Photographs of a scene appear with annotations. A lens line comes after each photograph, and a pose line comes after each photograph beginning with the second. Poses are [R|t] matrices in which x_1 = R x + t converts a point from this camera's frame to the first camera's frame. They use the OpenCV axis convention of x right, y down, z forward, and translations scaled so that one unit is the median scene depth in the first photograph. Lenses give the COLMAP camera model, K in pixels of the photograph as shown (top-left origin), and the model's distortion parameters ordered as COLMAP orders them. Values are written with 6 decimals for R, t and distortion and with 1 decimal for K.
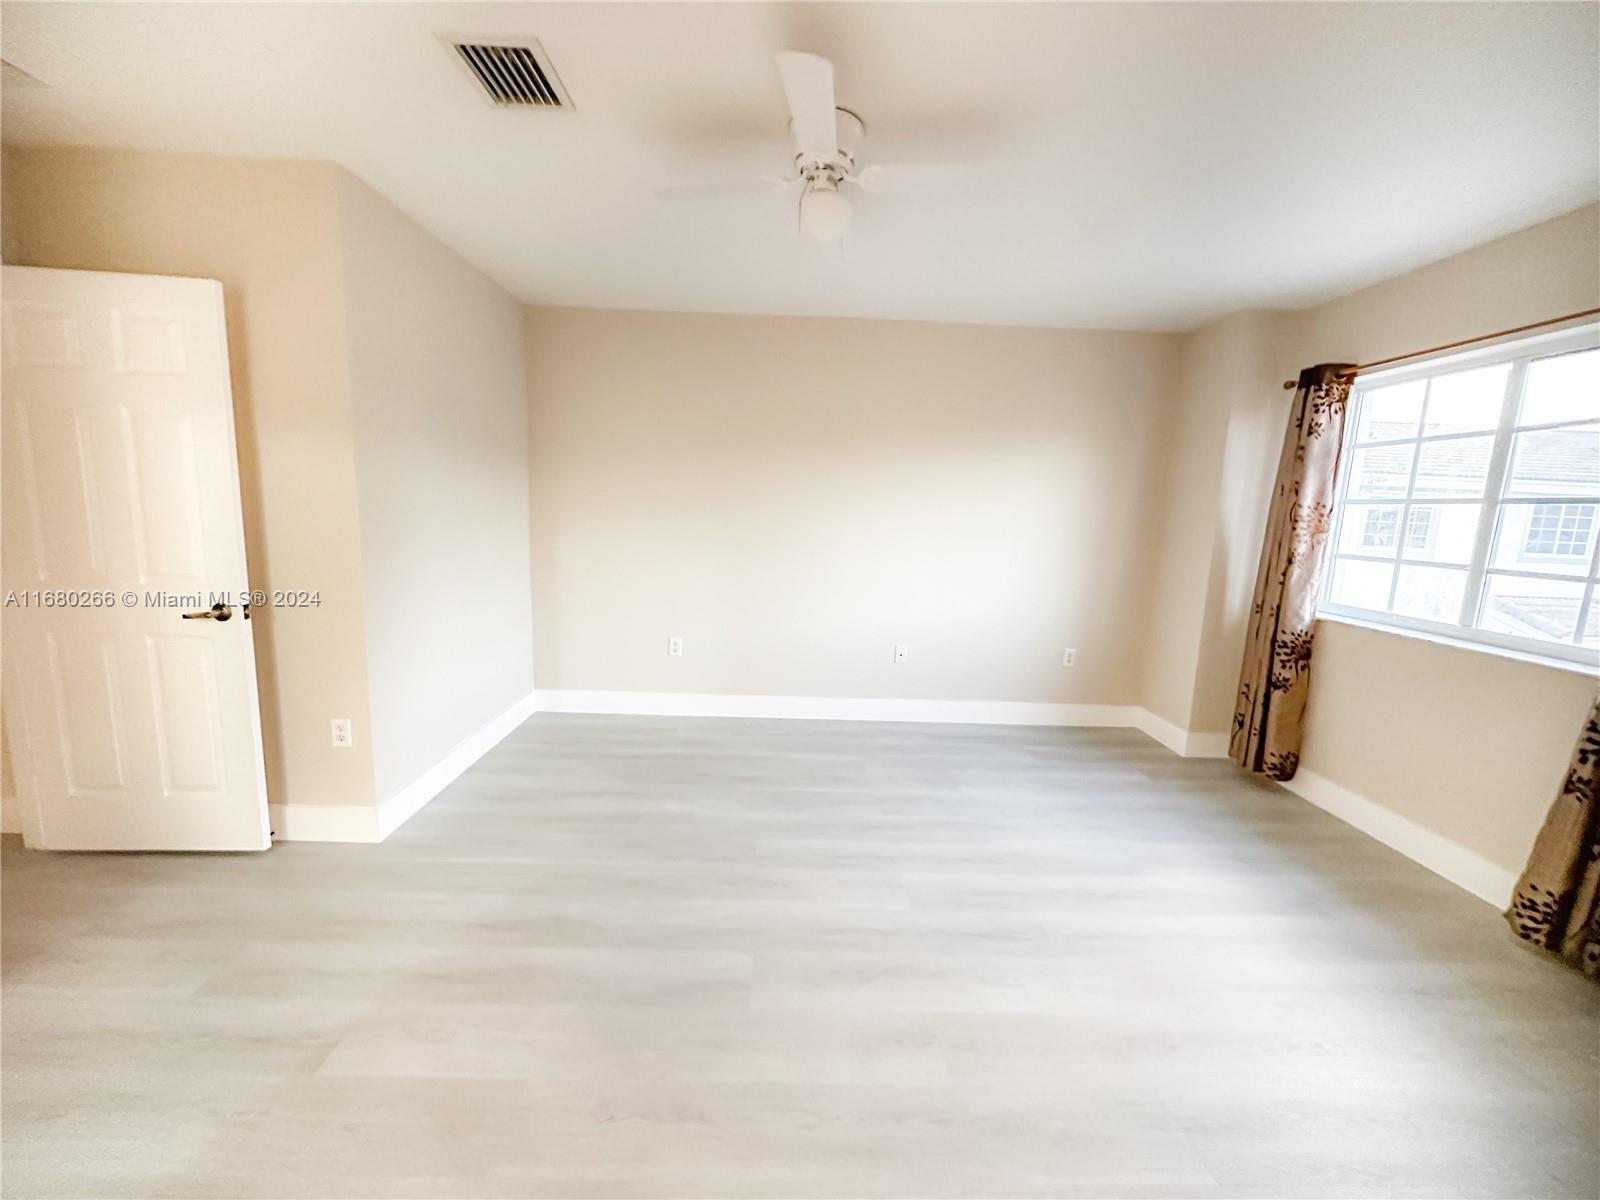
lens RADIAL K [[631.8, 0, 786.7], [0, 631.8, 597.5], [0, 0, 1]] dist [-0.003817, -0.000061]
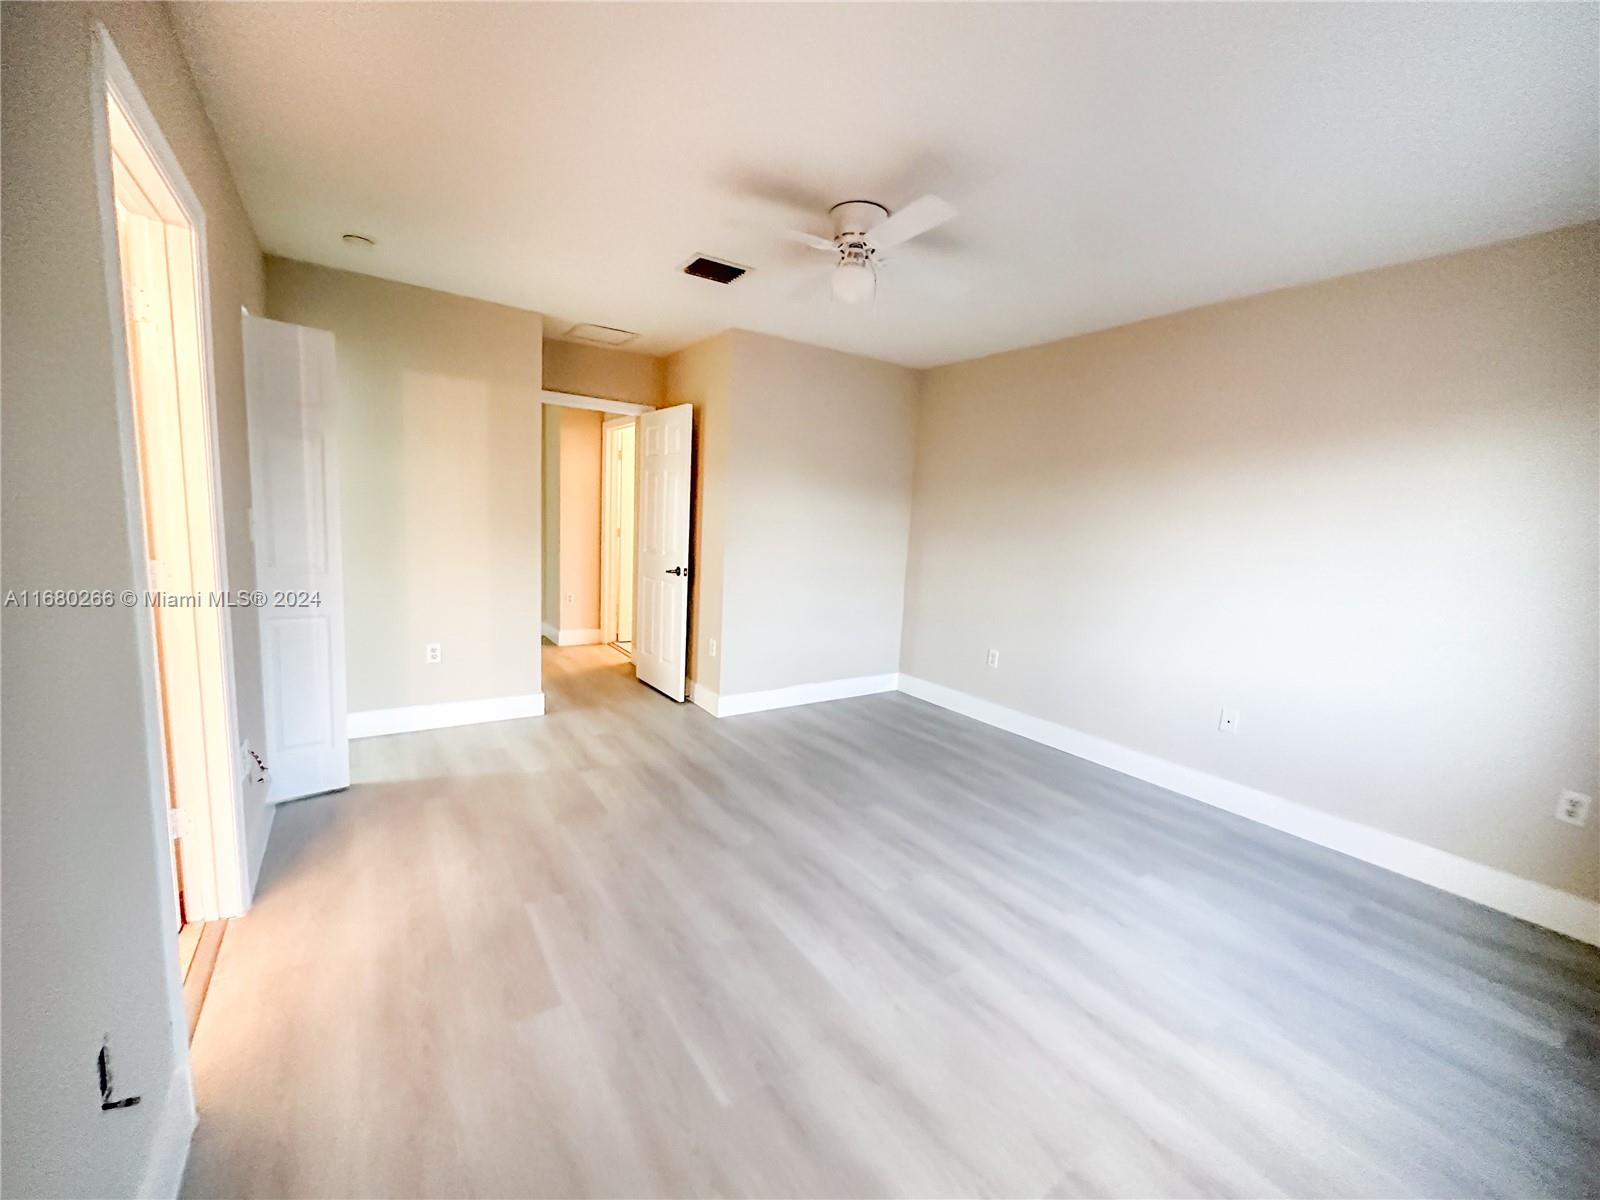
lens RADIAL K [[631.8, 0, 810.5], [0, 631.8, 600.8], [0, 0, 1]] dist [-0.003817, -0.000061]
pose [[0.557414, 0.102562, -0.823876, 0.657915], [-0.151105, 0.988299, 0.020797, 0.007494], [0.816368, 0.112899, 0.566389, 0.167747]]
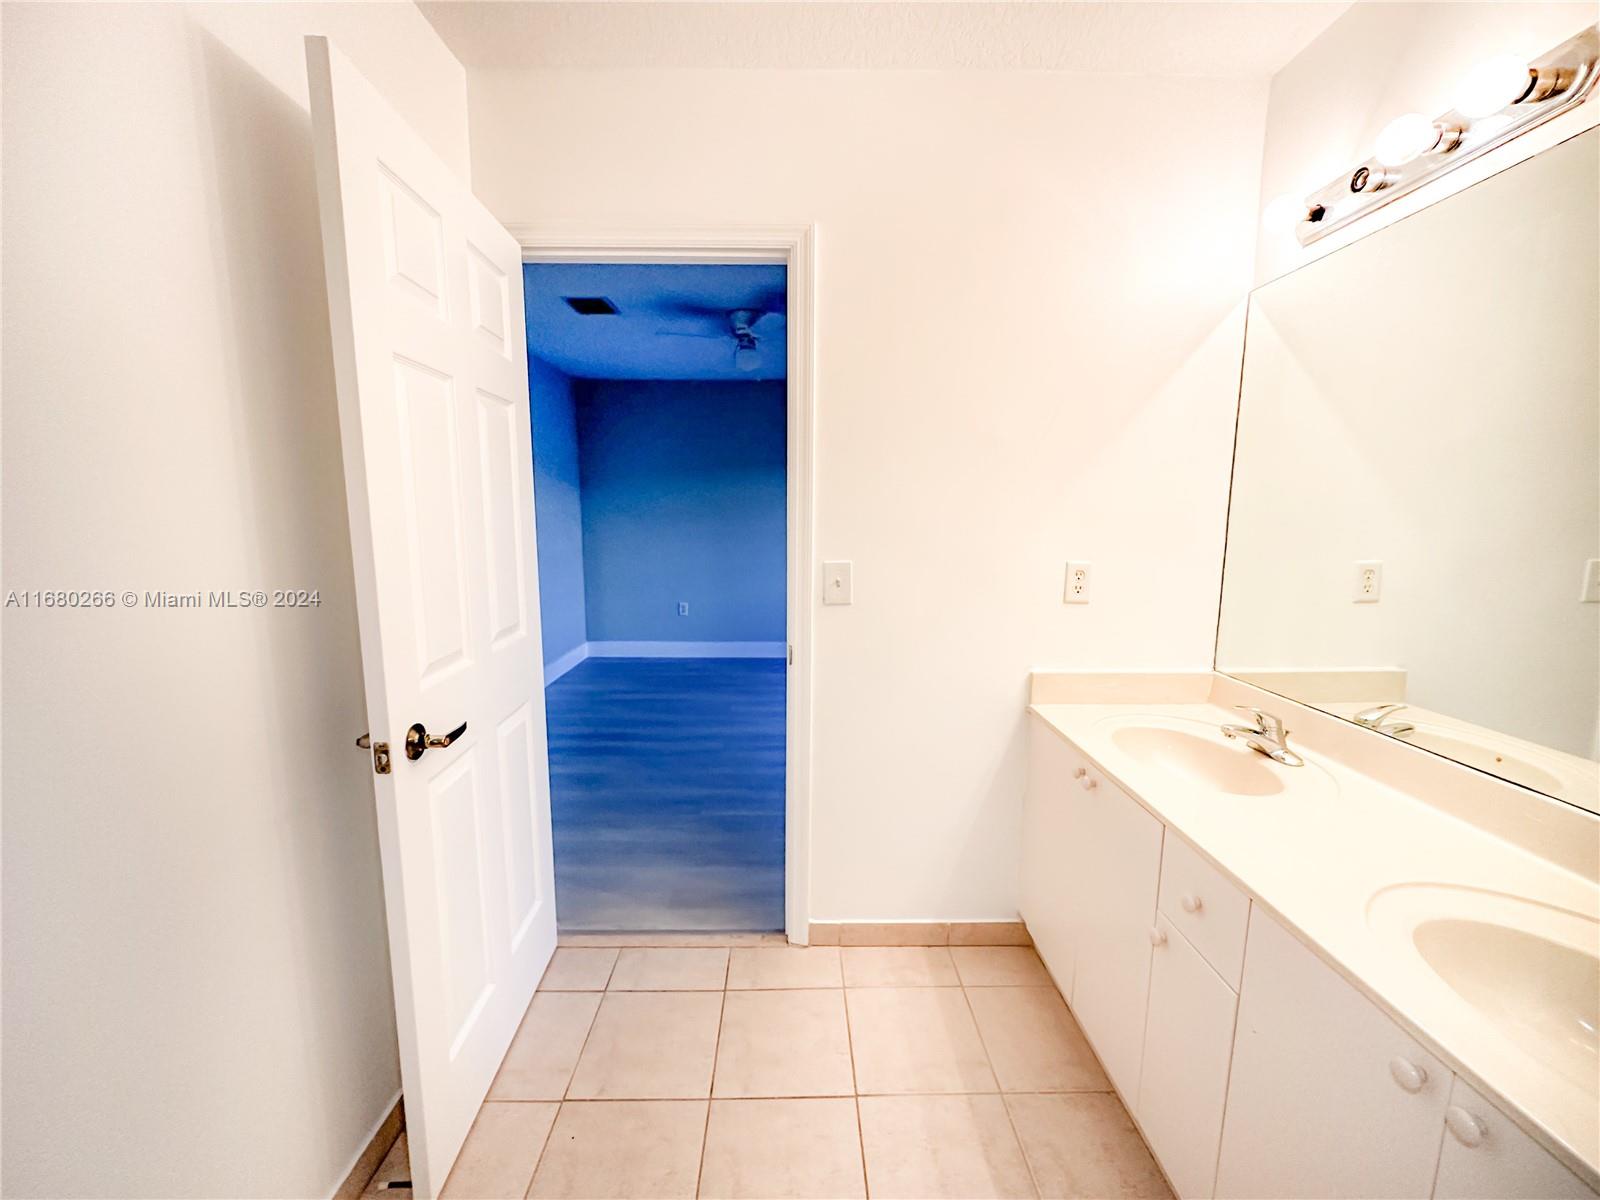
lens RADIAL K [[631.8, 0, 800.9], [0, 631.8, 600.8], [0, 0, 1]] dist [-0.003817, -0.000061]
pose [[0.999320, -0.036495, -0.005337, 0.125867], [0.036464, 0.999318, -0.005904, 0.097838], [0.005549, 0.005705, 0.999968, -0.551582]]
